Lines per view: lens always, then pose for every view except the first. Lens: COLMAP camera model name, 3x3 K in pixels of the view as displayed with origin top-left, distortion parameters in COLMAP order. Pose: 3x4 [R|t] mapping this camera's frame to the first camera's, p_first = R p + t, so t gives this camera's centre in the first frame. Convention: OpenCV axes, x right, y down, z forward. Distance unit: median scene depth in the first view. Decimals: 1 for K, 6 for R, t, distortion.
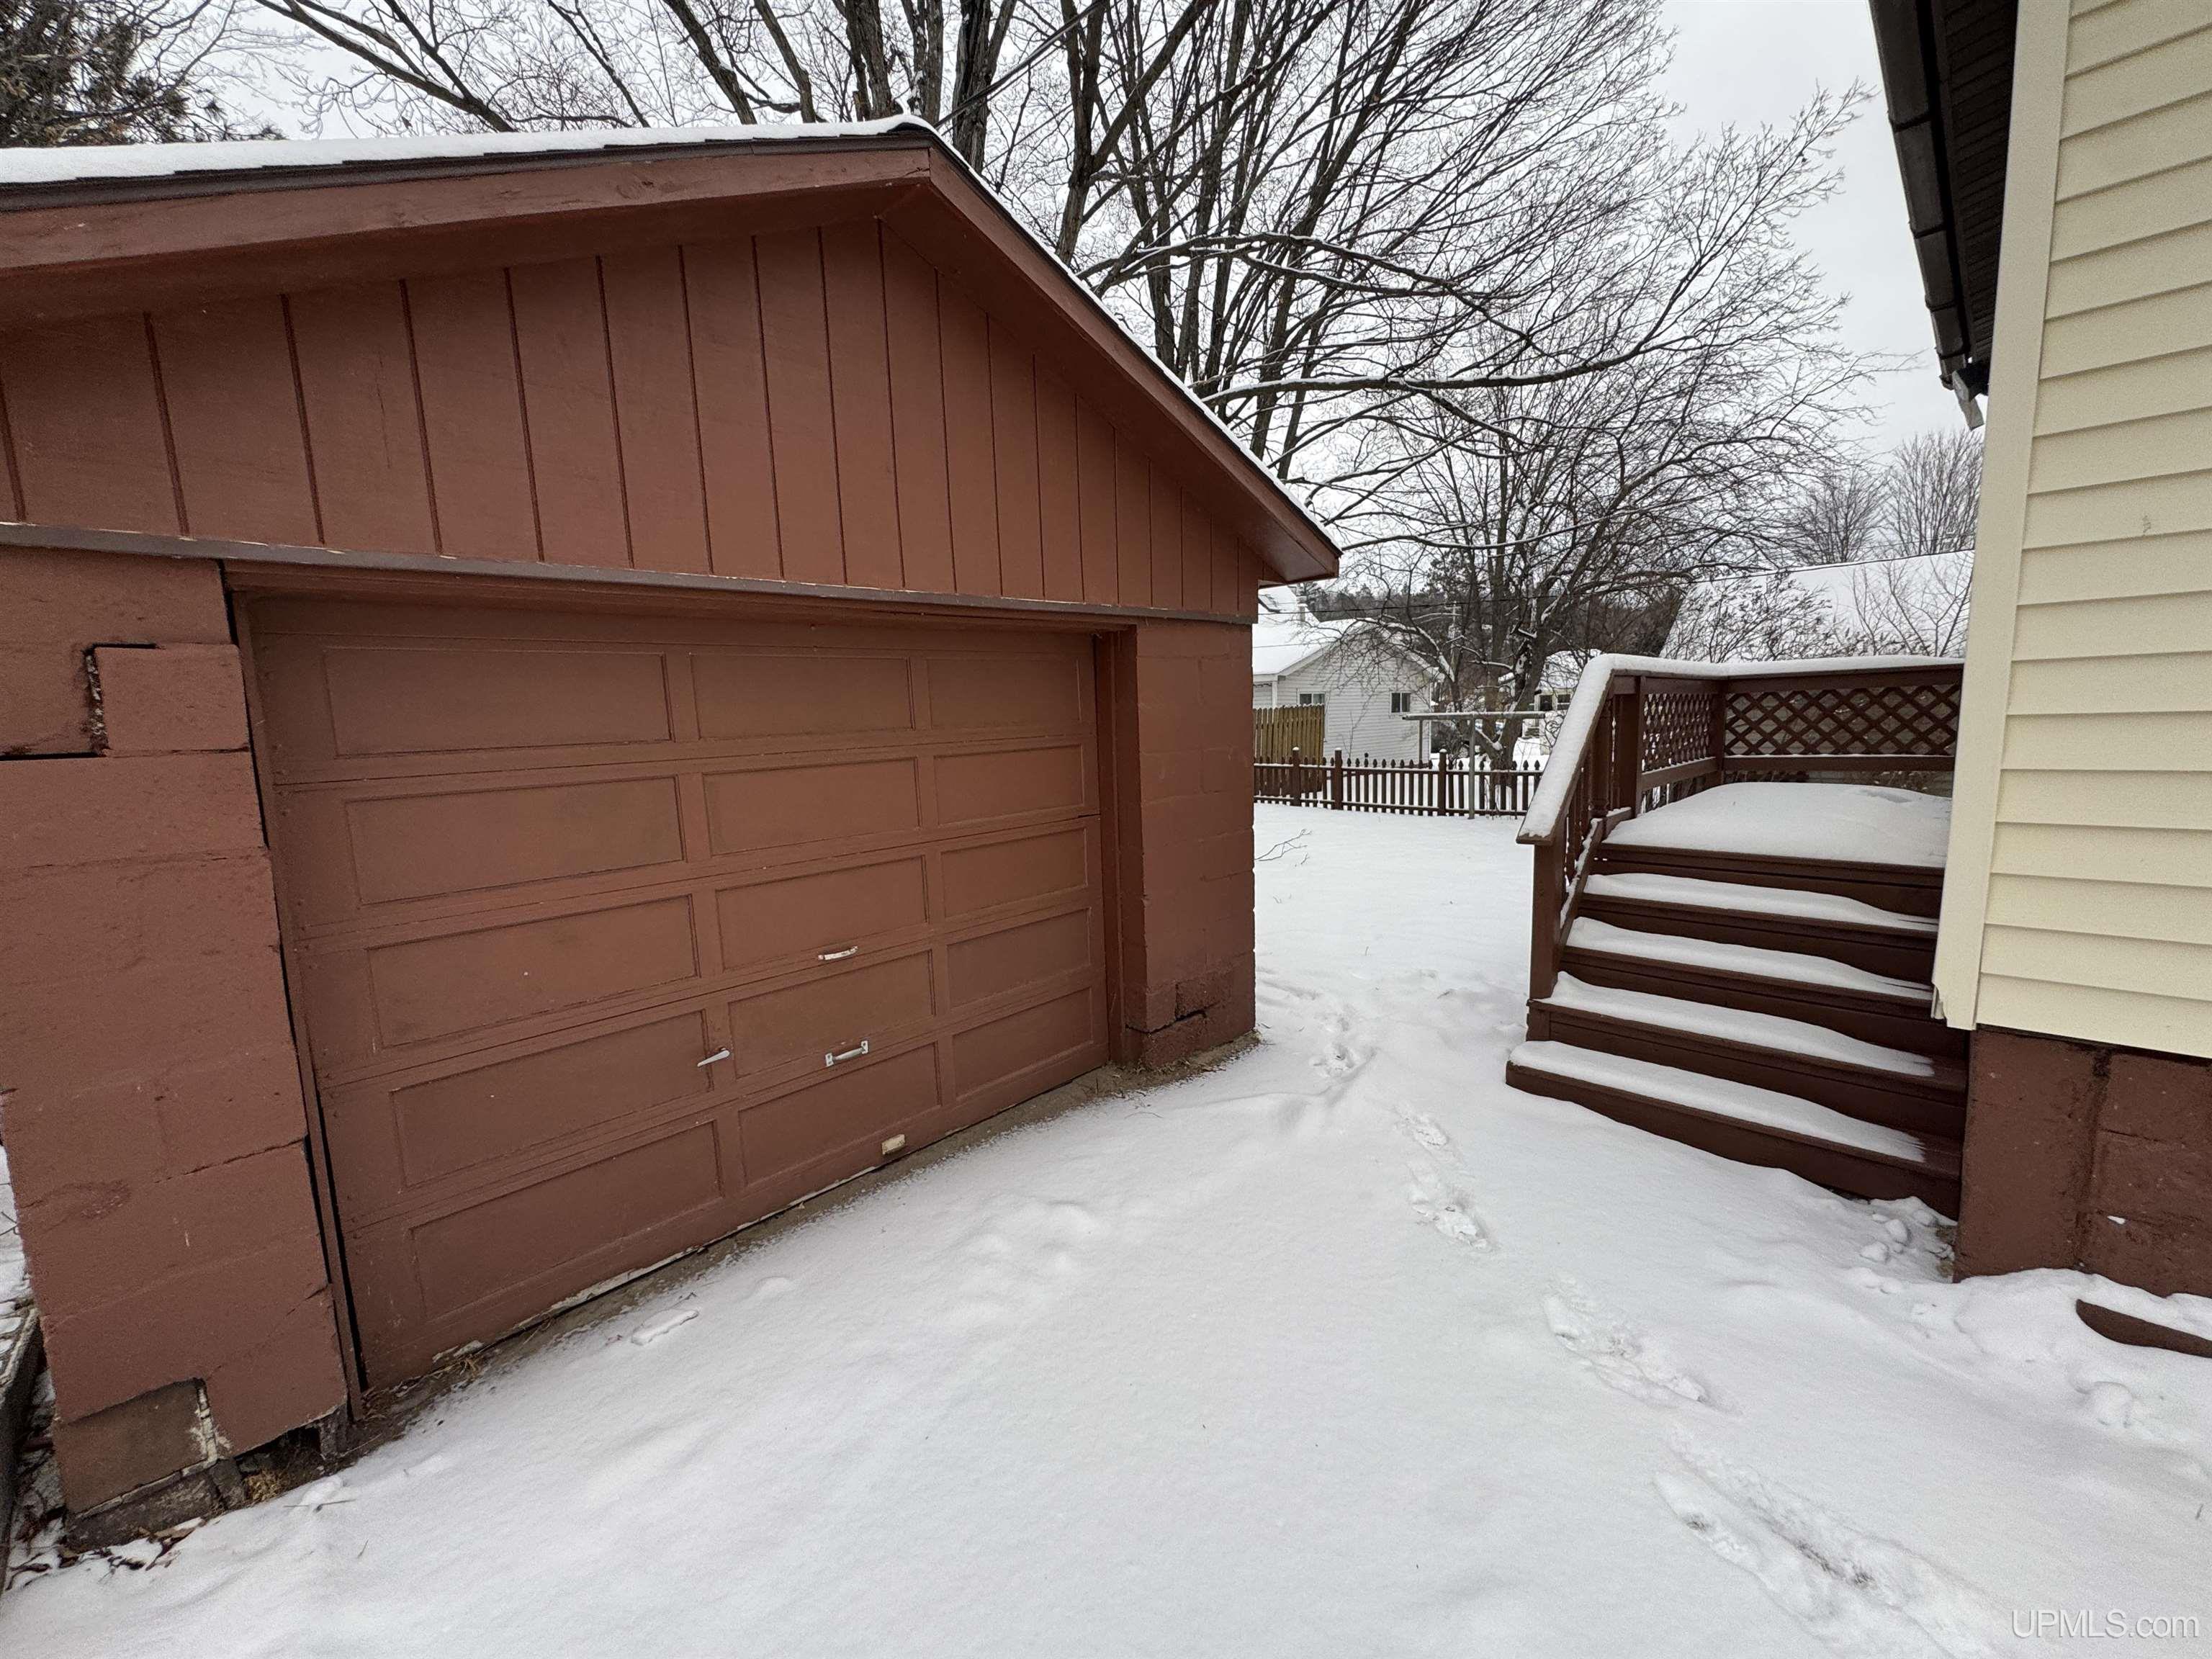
lens RADIAL K [[879.3, 0, 1103.9], [0, 879.3, 824.5], [0, 0, 1]] dist [-0.005134, 0.000372]
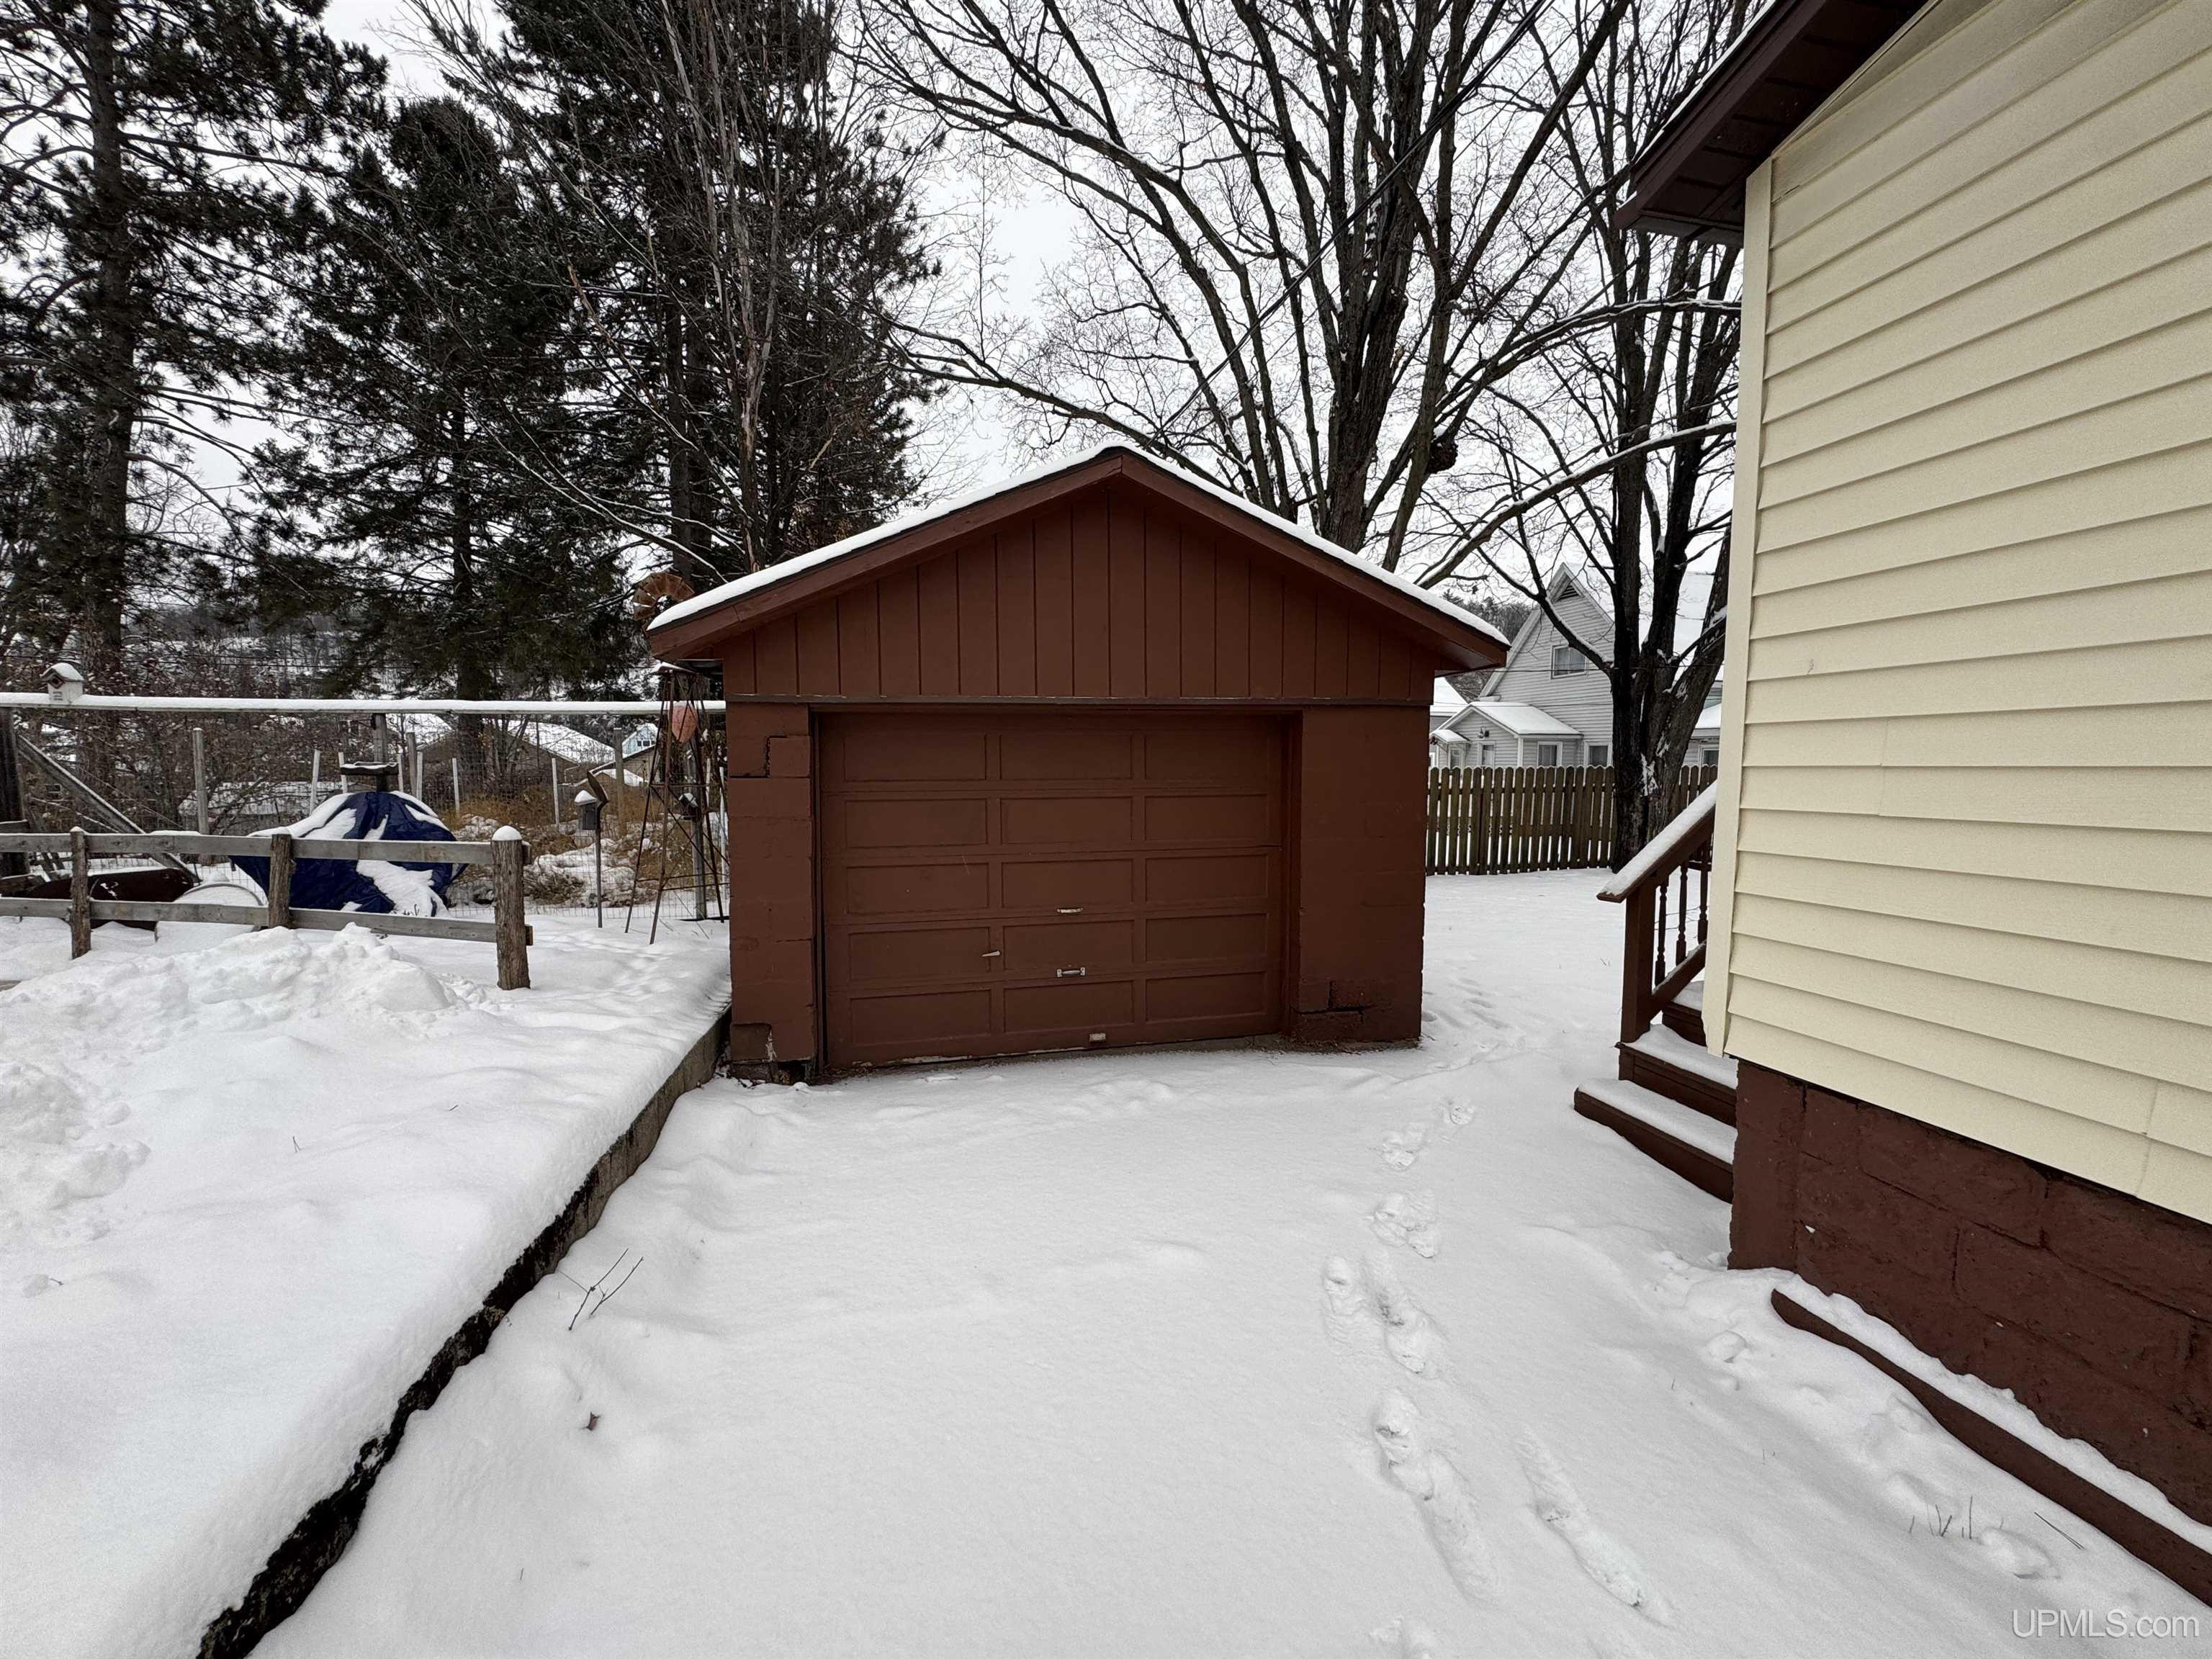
lens RADIAL K [[879.3, 0, 1103.9], [0, 879.3, 824.5], [0, 0, 1]] dist [-0.005134, 0.000372]
pose [[0.841357, 0.071438, -0.535738, 0.713020], [-0.095543, 0.995274, -0.017332, 0.007460], [0.531968, 0.065768, 0.844206, -0.435674]]
